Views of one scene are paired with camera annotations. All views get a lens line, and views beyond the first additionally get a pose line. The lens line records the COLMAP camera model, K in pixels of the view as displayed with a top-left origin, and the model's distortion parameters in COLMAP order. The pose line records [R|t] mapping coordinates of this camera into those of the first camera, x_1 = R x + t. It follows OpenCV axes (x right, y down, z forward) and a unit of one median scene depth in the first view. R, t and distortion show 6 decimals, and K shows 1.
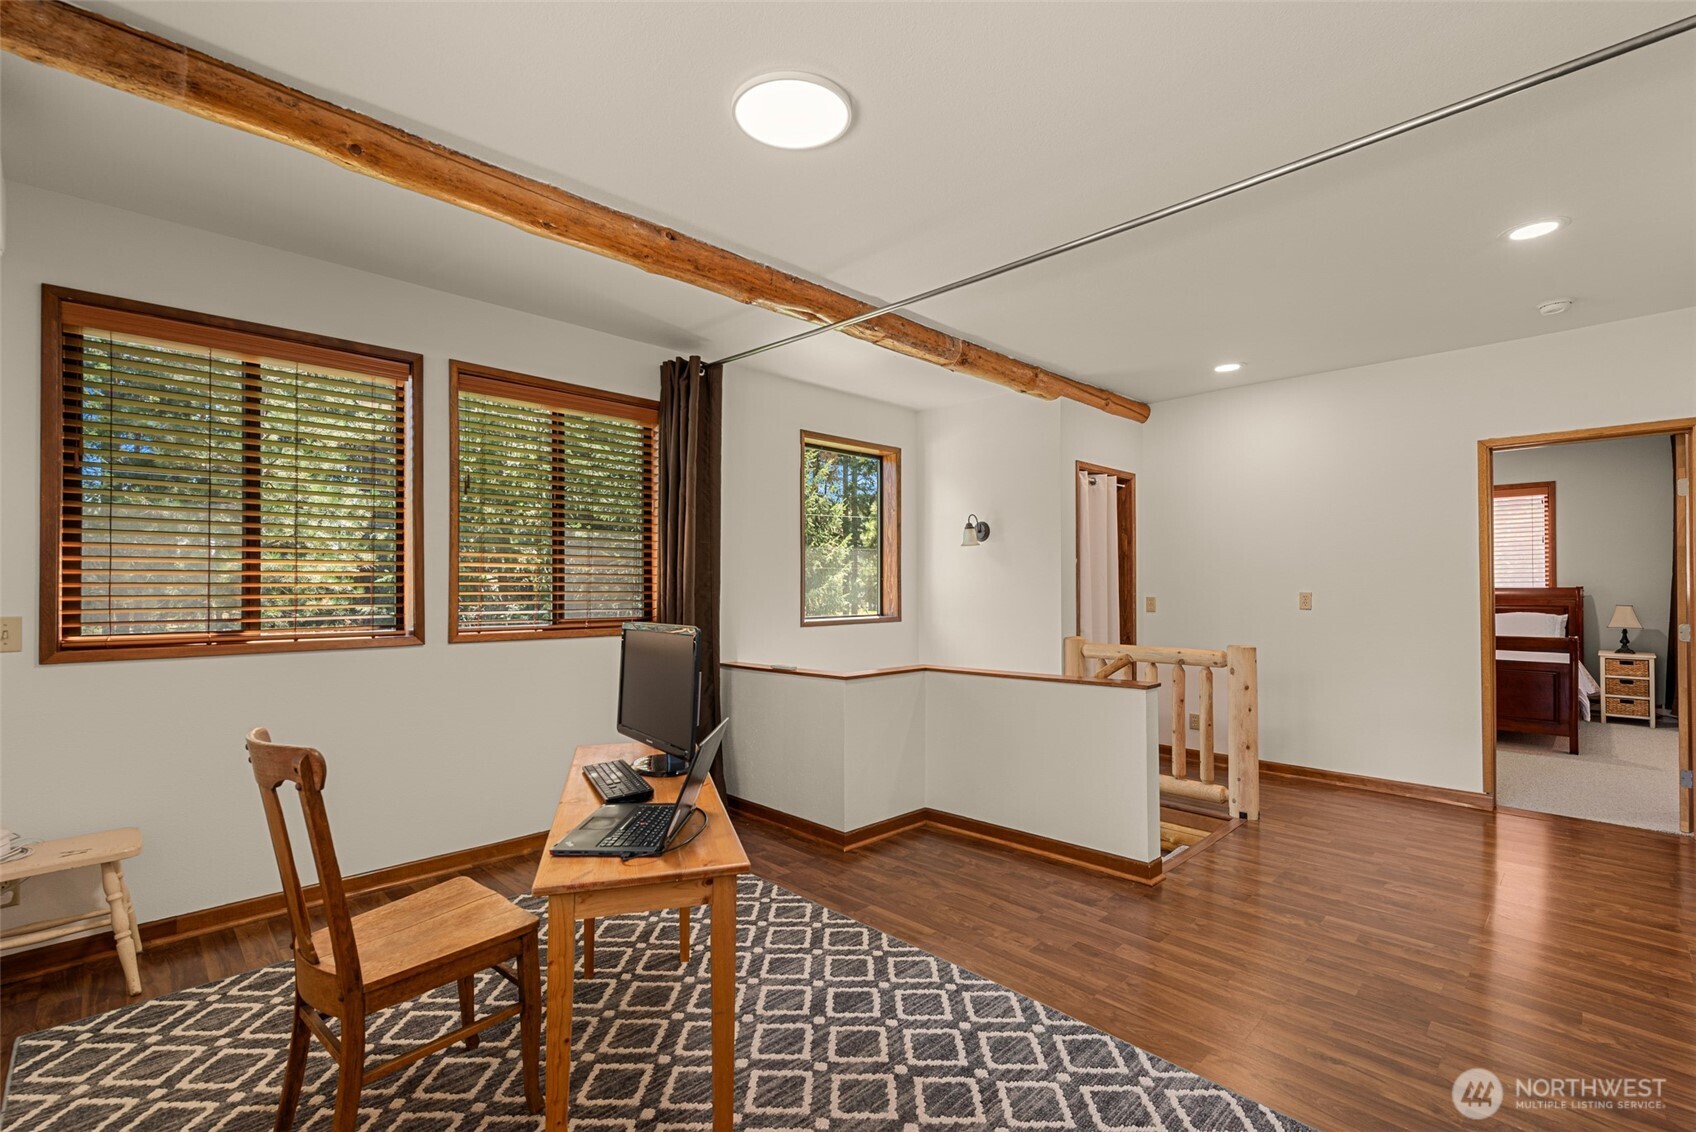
lens RADIAL K [[744.5, 0, 843.1], [0, 744.5, 578.5], [0, 0, 1]] dist [-0.002218, 0.001534]
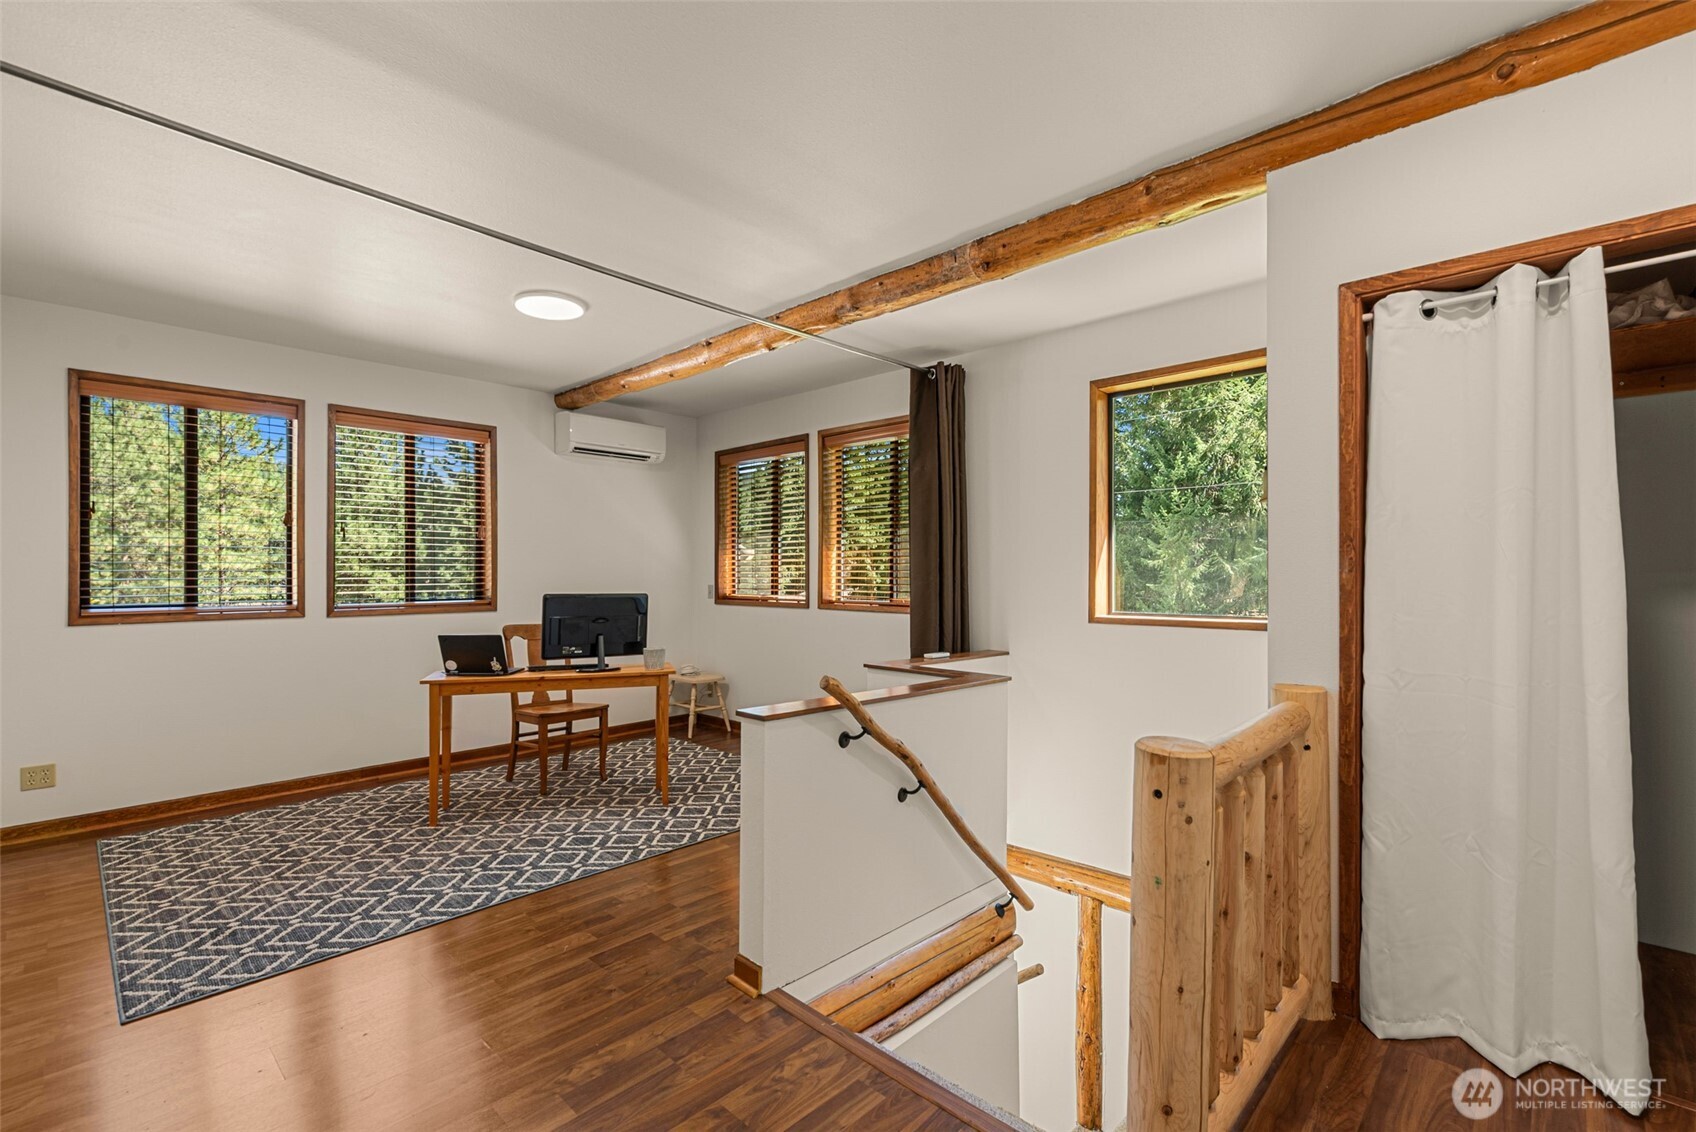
lens RADIAL K [[744.5, 0, 864.9], [0, 744.5, 568.6], [0, 0, 1]] dist [-0.002218, 0.001534]
pose [[0.046090, -0.005065, -0.998924, 1.567975], [0.011316, 0.999926, -0.004548, 0.014217], [0.998873, -0.011094, 0.046144, 1.498880]]
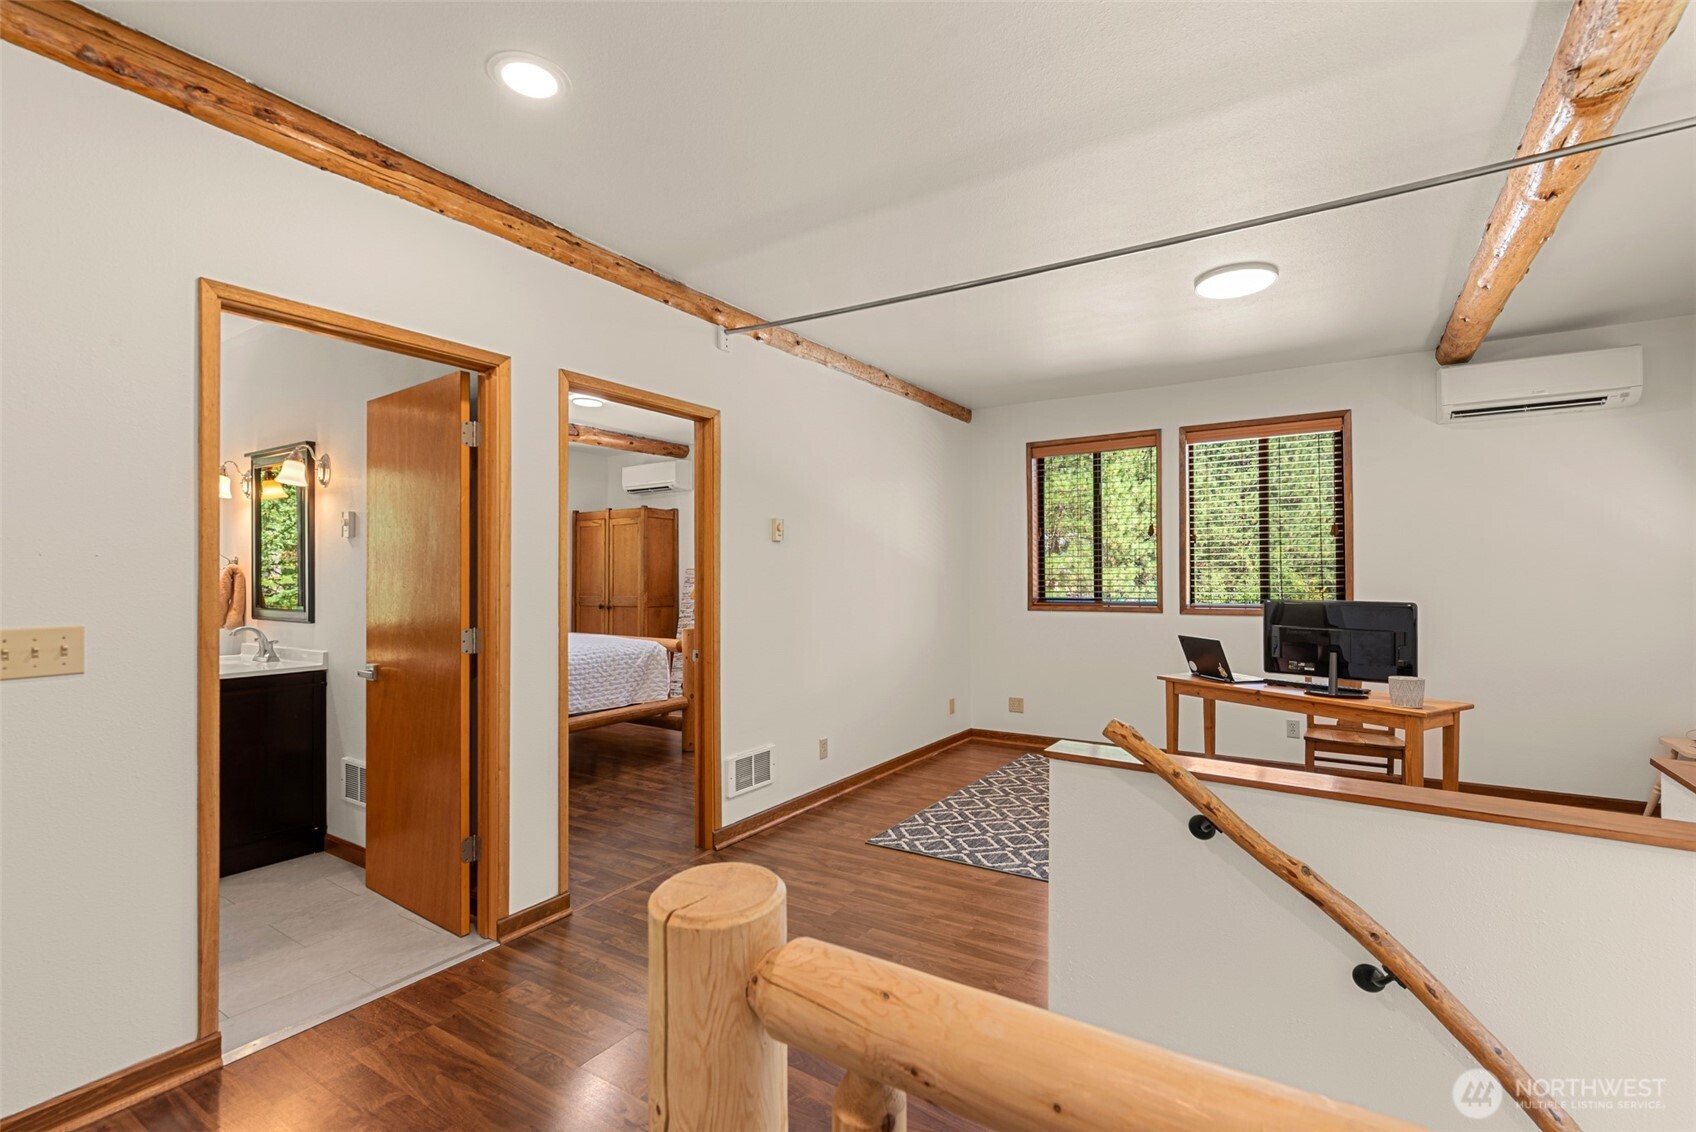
lens RADIAL K [[744.5, 0, 863.7], [0, 744.5, 560.4], [0, 0, 1]] dist [-0.002218, 0.001534]
pose [[-0.973308, 0.002588, -0.229490, 0.978431], [0.009717, 0.999505, -0.029939, 0.014580], [0.229299, -0.031369, -0.972851, 2.150354]]
